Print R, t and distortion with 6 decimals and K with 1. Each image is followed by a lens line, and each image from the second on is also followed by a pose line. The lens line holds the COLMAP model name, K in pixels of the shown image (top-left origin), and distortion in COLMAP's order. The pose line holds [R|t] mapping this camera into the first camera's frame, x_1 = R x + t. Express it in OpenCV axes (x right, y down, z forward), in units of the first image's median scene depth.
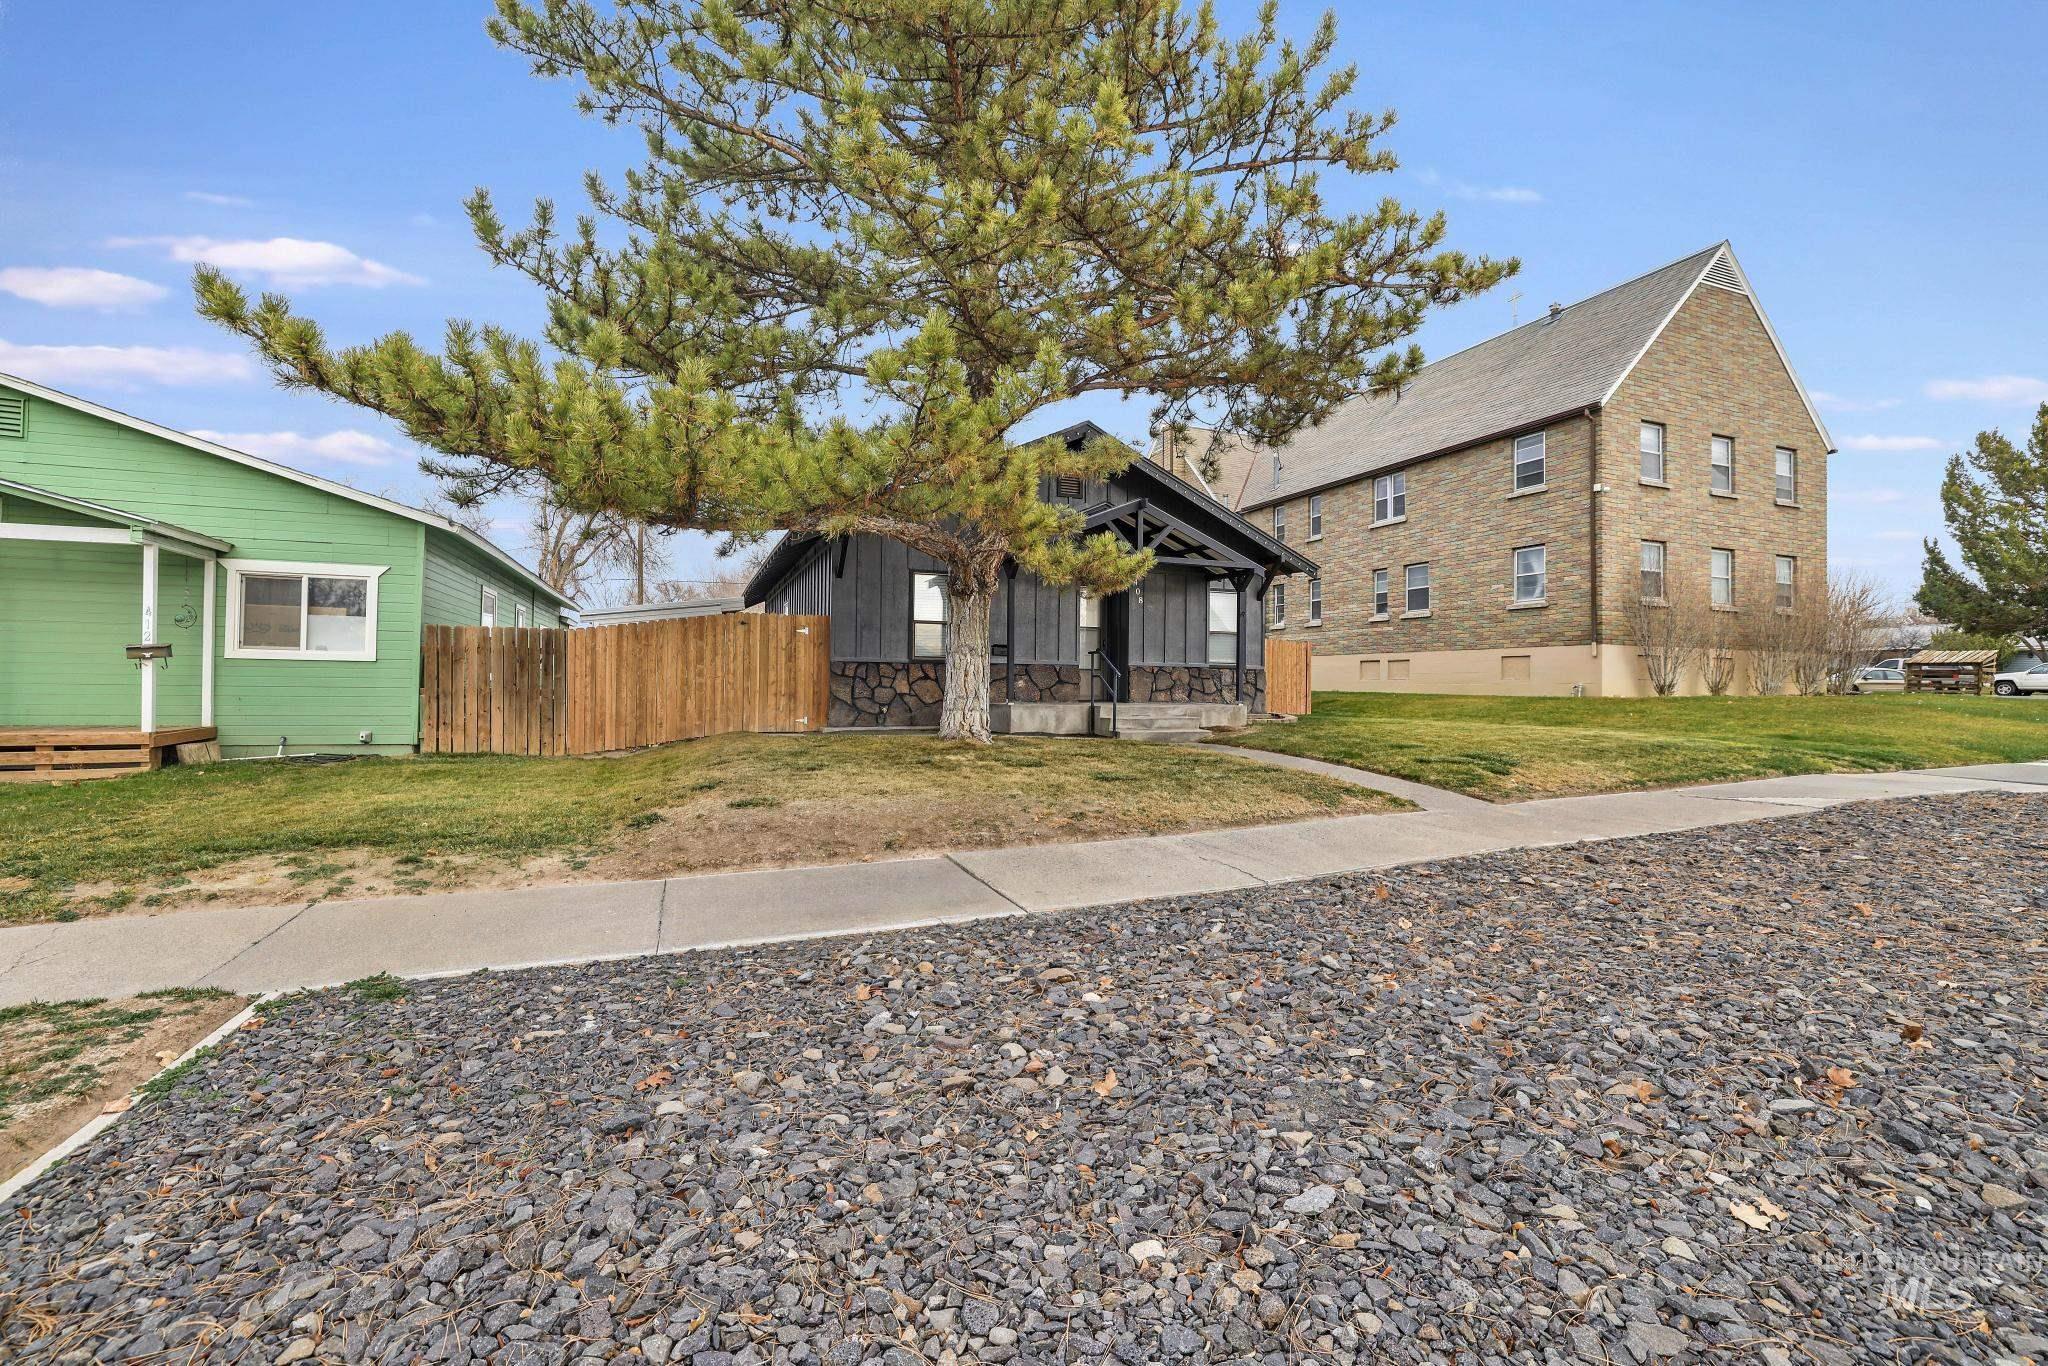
lens RADIAL K [[863.1, 0, 1020.9], [0, 863.1, 689.4], [0, 0, 1]] dist [-0.042423, 0.000250]
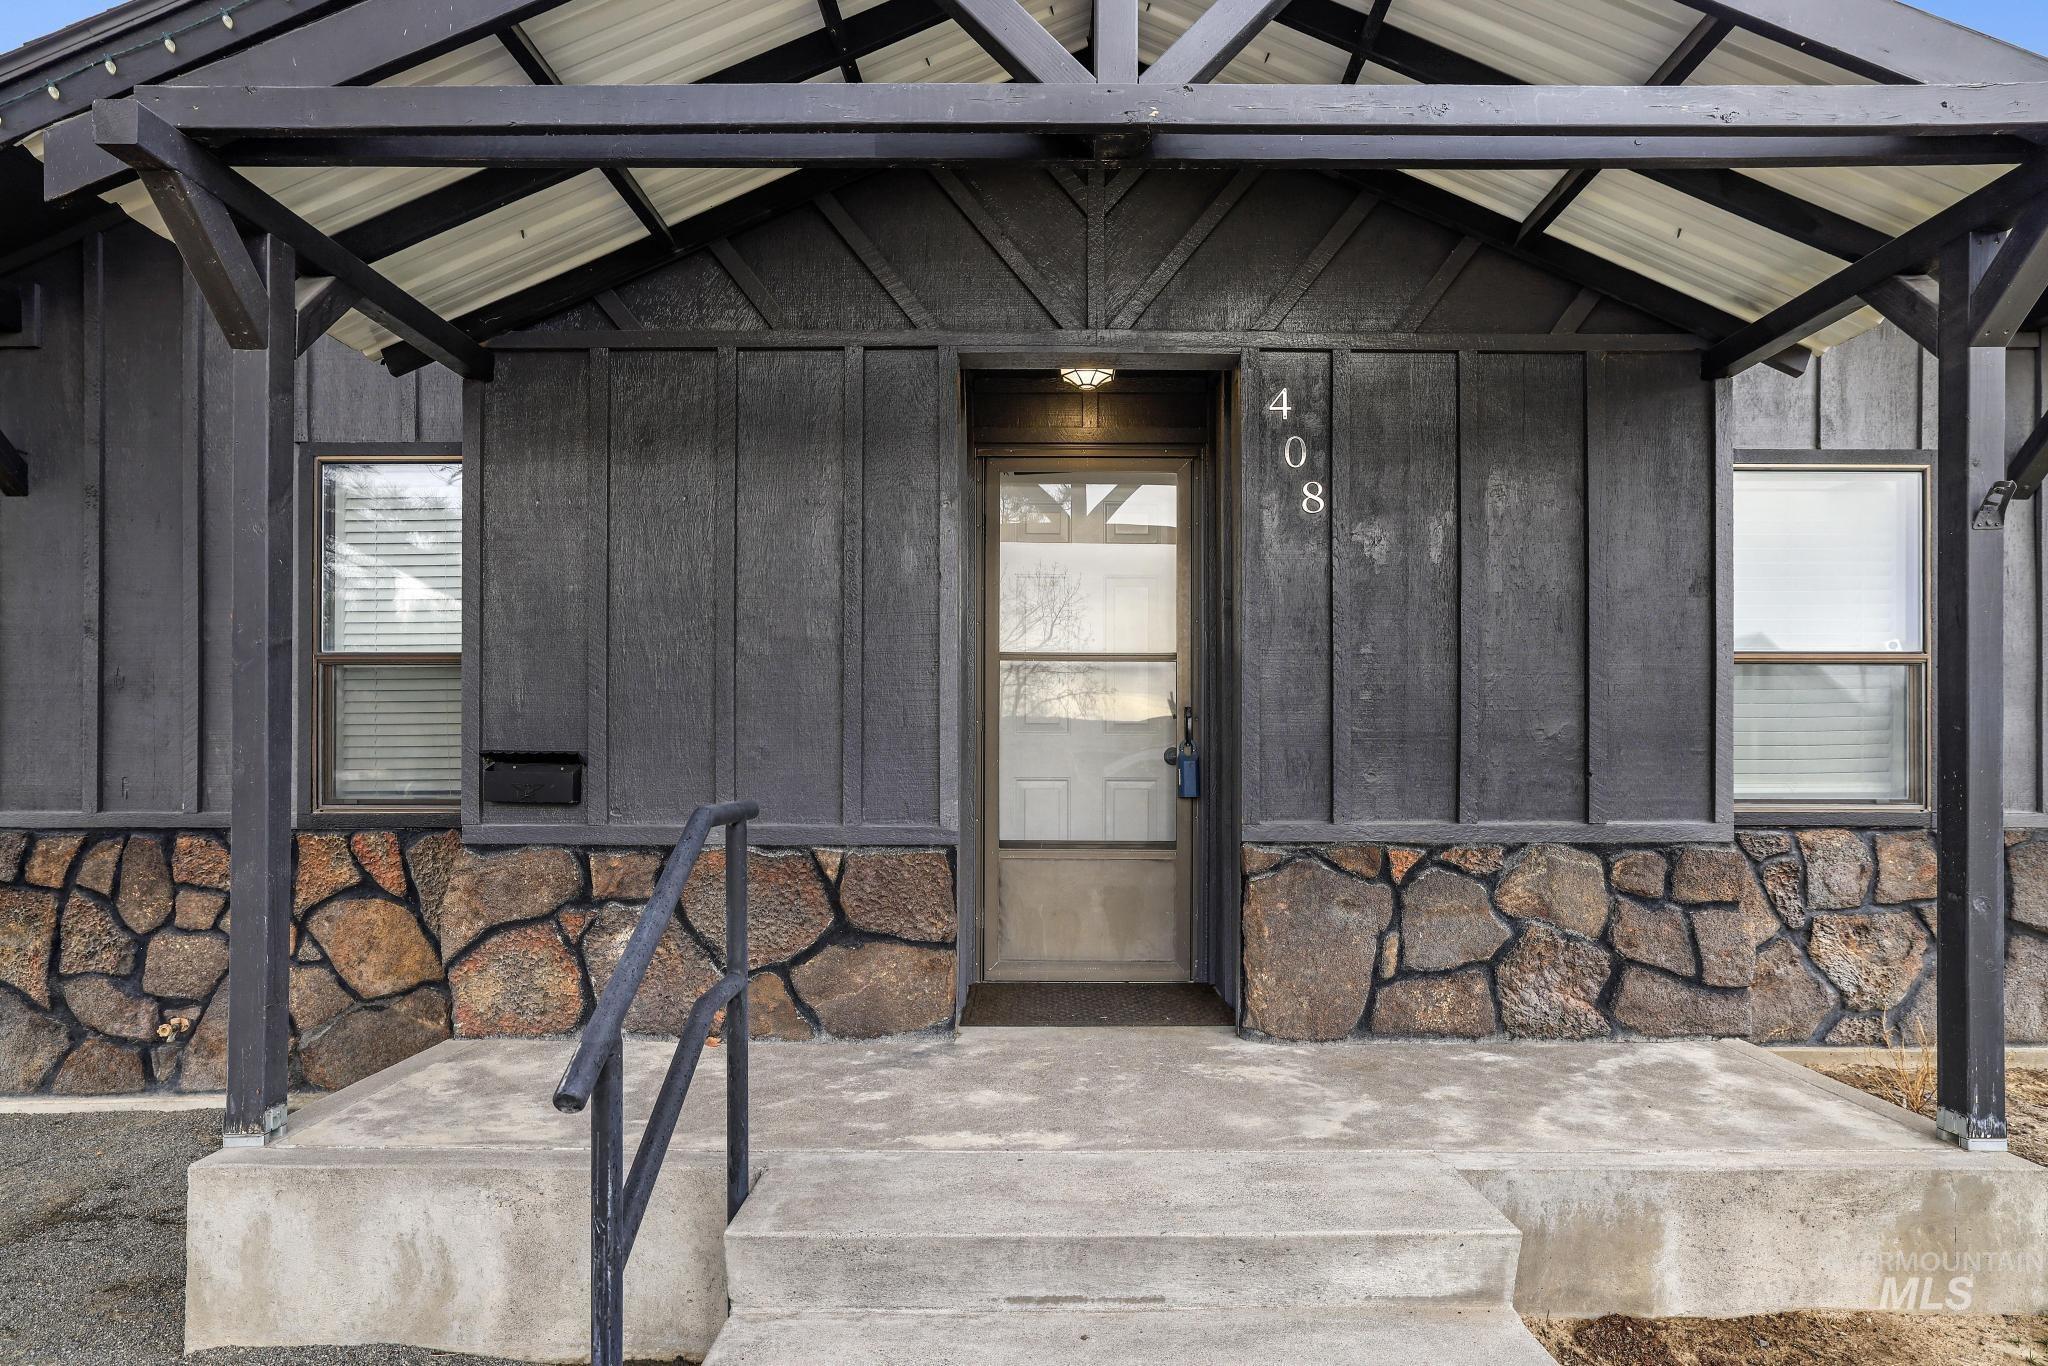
lens RADIAL K [[1114.4, 0, 1054.1], [0, 1114.4, 763.0], [0, 0, 1]] dist [-0.004943, -0.000372]
pose [[0.935056, -0.010792, -0.354335, 0.160545], [0.006824, 0.999899, -0.012446, -0.038841], [0.354433, 0.009219, 0.935036, 0.696924]]
